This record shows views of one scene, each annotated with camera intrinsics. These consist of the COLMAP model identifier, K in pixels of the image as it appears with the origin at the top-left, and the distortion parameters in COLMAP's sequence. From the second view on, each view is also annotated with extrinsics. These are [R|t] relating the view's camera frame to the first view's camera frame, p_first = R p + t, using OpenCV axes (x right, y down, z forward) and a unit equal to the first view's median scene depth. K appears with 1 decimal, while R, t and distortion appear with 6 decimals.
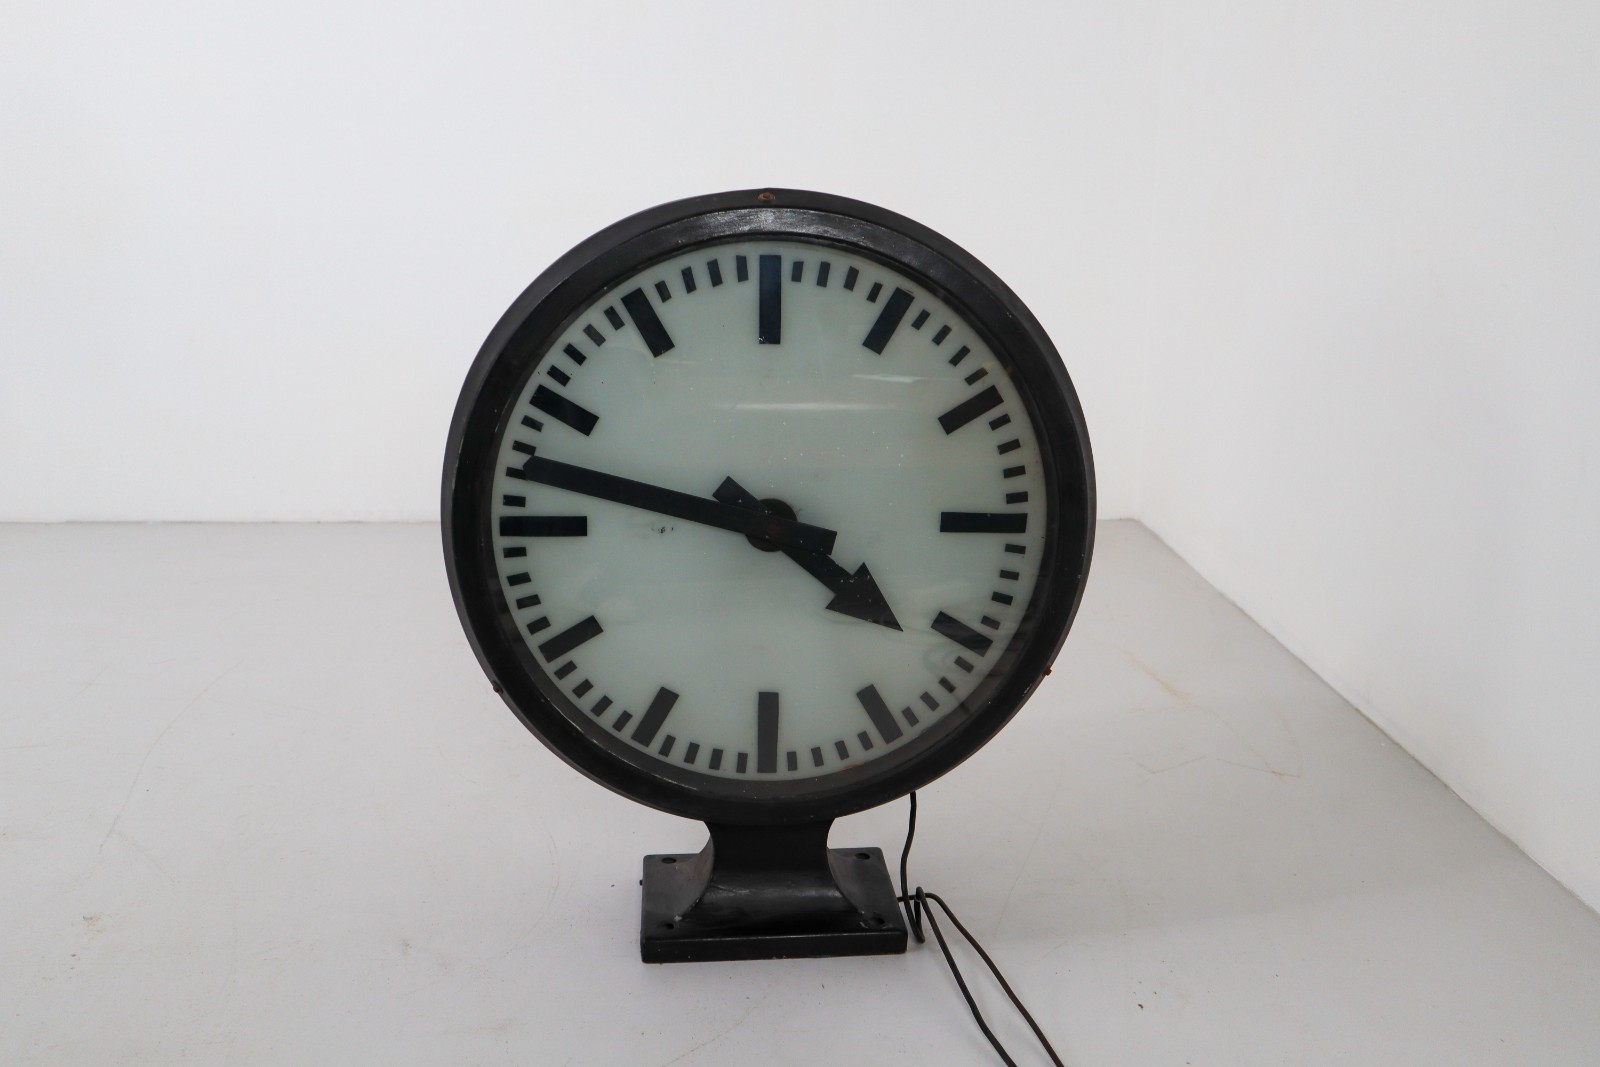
lens RADIAL K [[1446.0, 0, 802.9], [0, 1446.0, 536.9], [0, 0, 1]] dist [-0.006670, 0.043519]
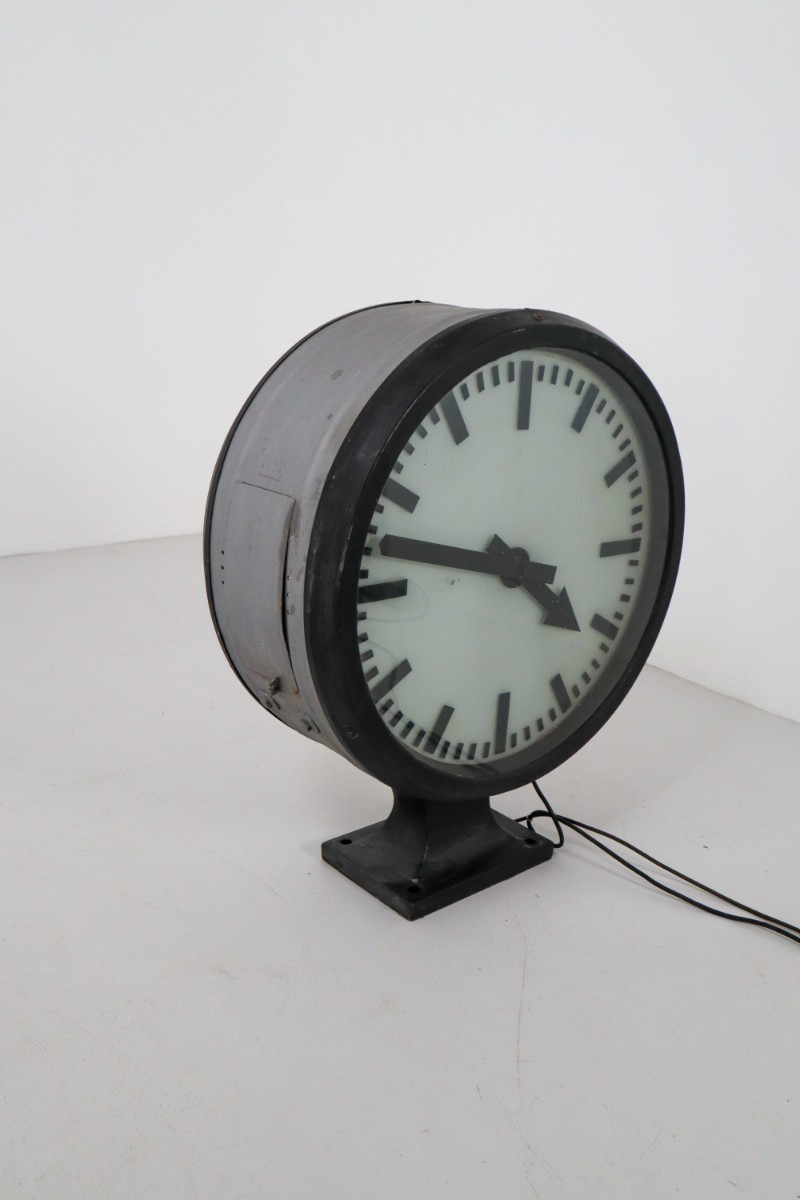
lens RADIAL K [[1084.5, 0, 394.8], [0, 1084.5, 597.9], [0, 0, 1]] dist [-0.006670, 0.043519]
pose [[0.811716, -0.138172, 0.567474, -0.661477], [0.095709, 0.989947, 0.104136, -0.092372], [-0.576157, -0.030217, 0.816780, 0.254841]]
